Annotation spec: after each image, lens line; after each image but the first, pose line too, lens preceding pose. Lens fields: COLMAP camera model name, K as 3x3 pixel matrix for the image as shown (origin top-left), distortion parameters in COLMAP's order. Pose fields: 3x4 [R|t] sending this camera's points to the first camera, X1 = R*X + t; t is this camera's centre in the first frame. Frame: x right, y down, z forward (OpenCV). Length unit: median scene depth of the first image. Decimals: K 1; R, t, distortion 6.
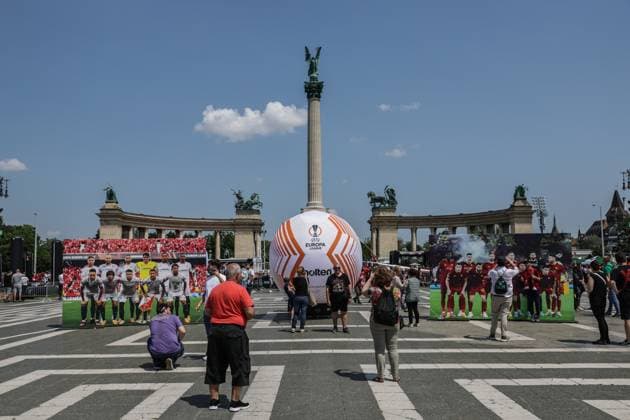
lens RADIAL K [[610.0, 0, 309.6], [0, 610.0, 199.8], [0, 0, 1]] dist [-0.018729, -0.005709]
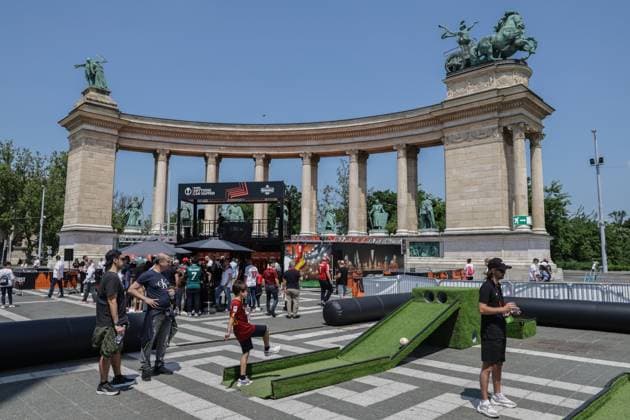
lens RADIAL K [[480.4, 0, 314.9], [0, 480.4, 193.3], [0, 0, 1]] dist [-0.048983, -0.001301]
pose [[0.702195, -0.084784, -0.706919, 0.030191], [0.067204, 0.996344, -0.052742, 0.600378], [0.708806, -0.010473, 0.705325, 5.241243]]
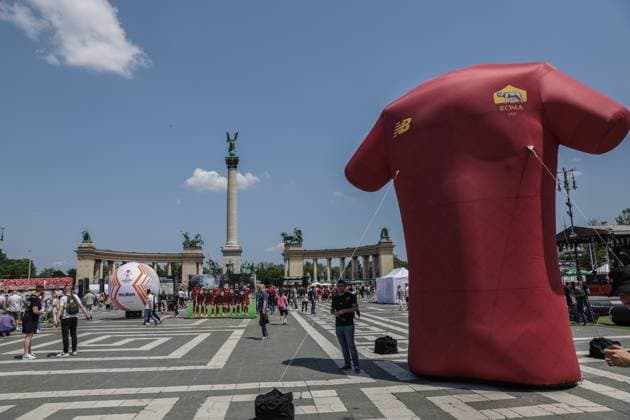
lens RADIAL K [[480.4, 0, 314.9], [0, 480.4, 193.3], [0, 0, 1]] dist [-0.048983, -0.001301]
pose [[0.995530, -0.000777, 0.094443, 0.468465], [0.008611, 0.996548, -0.082571, -0.075149], [-0.094053, 0.083015, 0.992100, -0.601391]]
